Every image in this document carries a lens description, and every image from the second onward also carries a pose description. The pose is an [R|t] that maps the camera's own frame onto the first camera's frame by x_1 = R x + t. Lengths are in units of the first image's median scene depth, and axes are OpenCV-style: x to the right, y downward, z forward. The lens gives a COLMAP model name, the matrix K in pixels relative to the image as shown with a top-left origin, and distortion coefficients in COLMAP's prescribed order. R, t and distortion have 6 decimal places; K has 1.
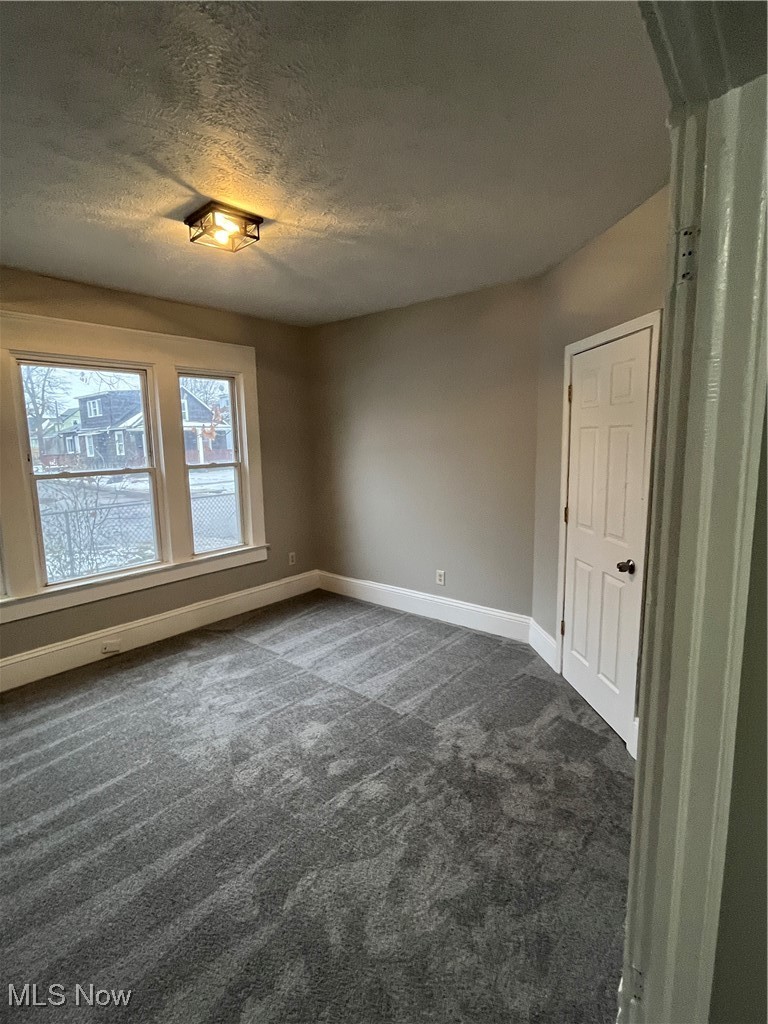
lens RADIAL K [[506.3, 0, 385.6], [0, 506.3, 512.0], [0, 0, 1]] dist [0.012734, 0.000820]
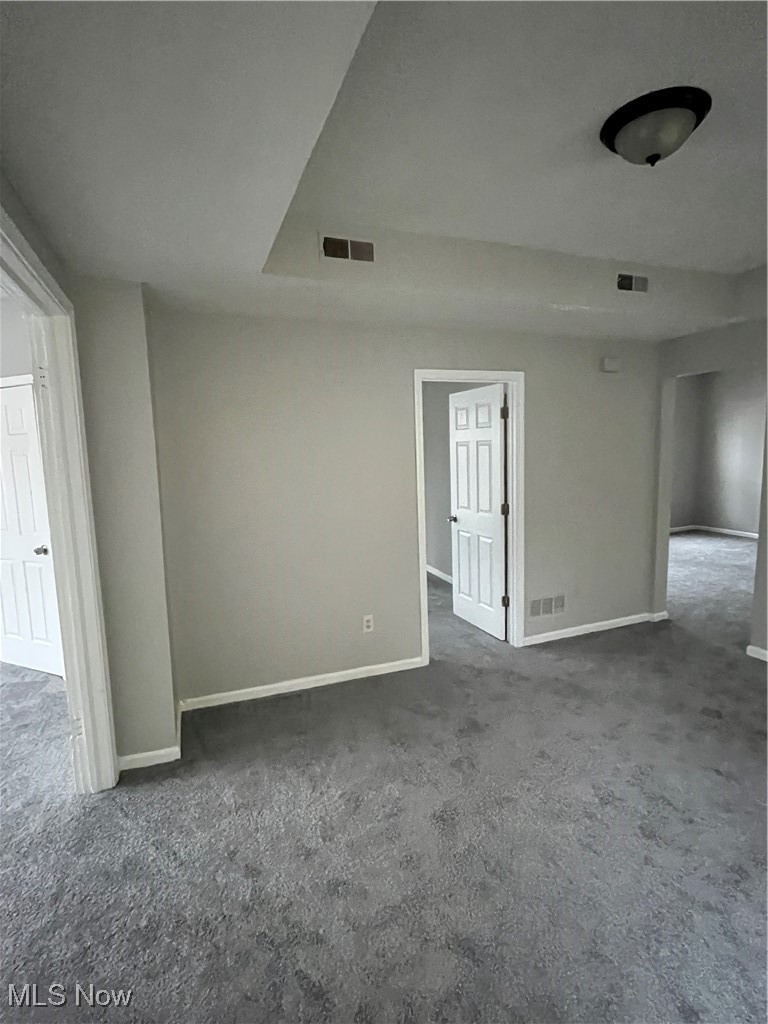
lens RADIAL K [[506.3, 0, 381.2], [0, 506.3, 510.5], [0, 0, 1]] dist [0.012734, 0.000820]
pose [[0.491730, -0.107082, 0.864139, -0.281611], [0.153387, 0.987543, 0.035090, 0.092838], [-0.857131, 0.115293, 0.502029, -0.552415]]
